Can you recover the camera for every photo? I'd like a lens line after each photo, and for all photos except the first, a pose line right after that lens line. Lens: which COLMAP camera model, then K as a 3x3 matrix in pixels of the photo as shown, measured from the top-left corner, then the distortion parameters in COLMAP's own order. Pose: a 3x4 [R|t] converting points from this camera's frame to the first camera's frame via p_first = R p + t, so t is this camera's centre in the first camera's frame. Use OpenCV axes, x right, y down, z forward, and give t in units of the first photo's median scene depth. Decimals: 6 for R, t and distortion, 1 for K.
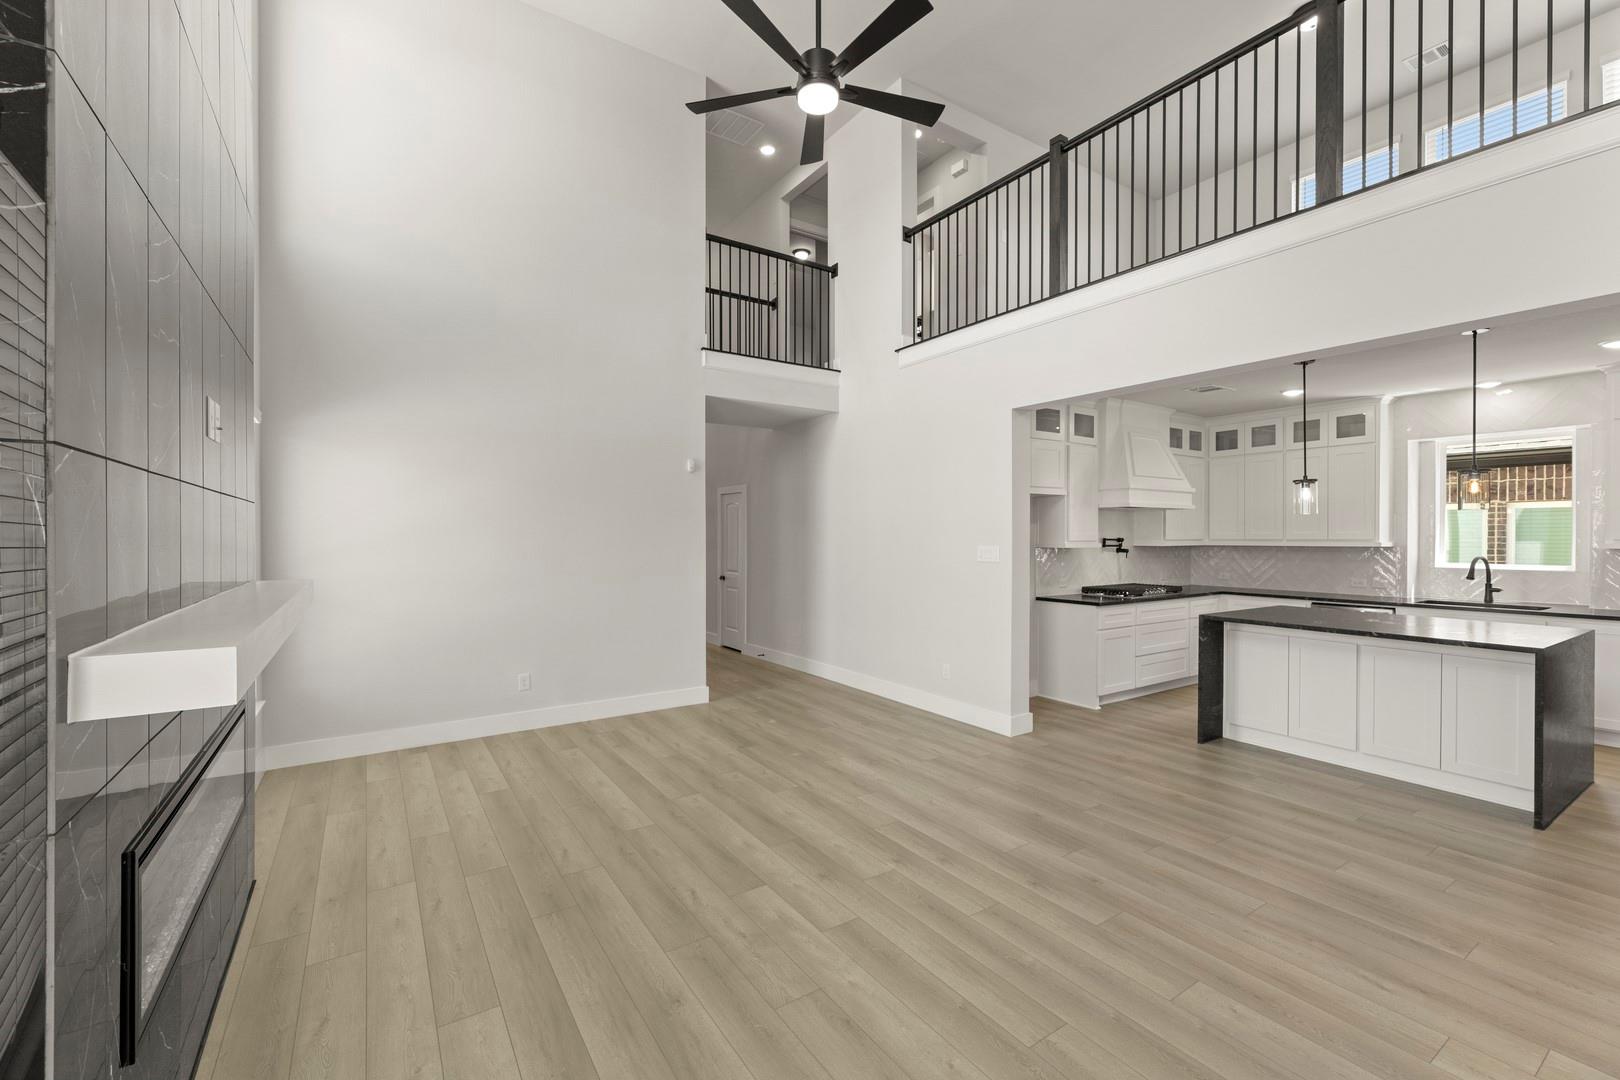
lens RADIAL K [[690.5, 0, 809.2], [0, 690.5, 528.8], [0, 0, 1]] dist [0.000043, -0.000111]
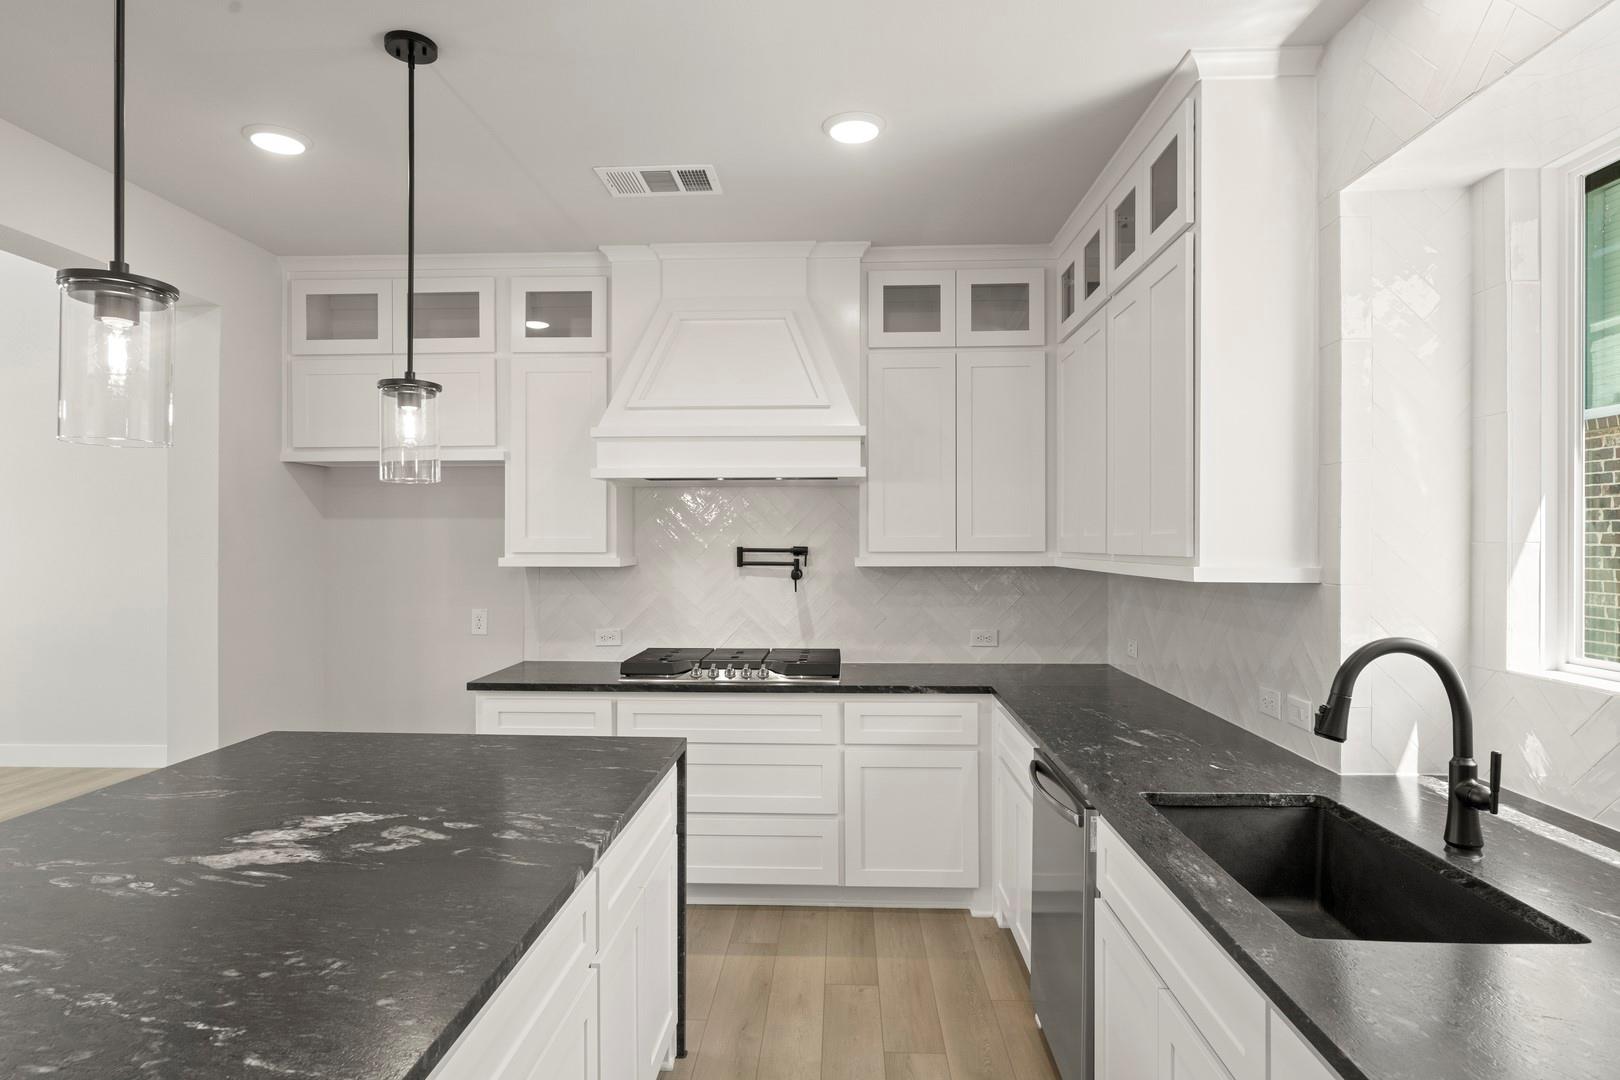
lens RADIAL K [[894.2, 0, 802.2], [0, 894.2, 537.0], [0, 0, 1]] dist [-0.000173, -0.000019]
pose [[0.802069, -0.003574, -0.597221, 0.815028], [0.006564, 0.999974, 0.002830, 0.005128], [0.597195, -0.006190, 0.802072, 0.537839]]
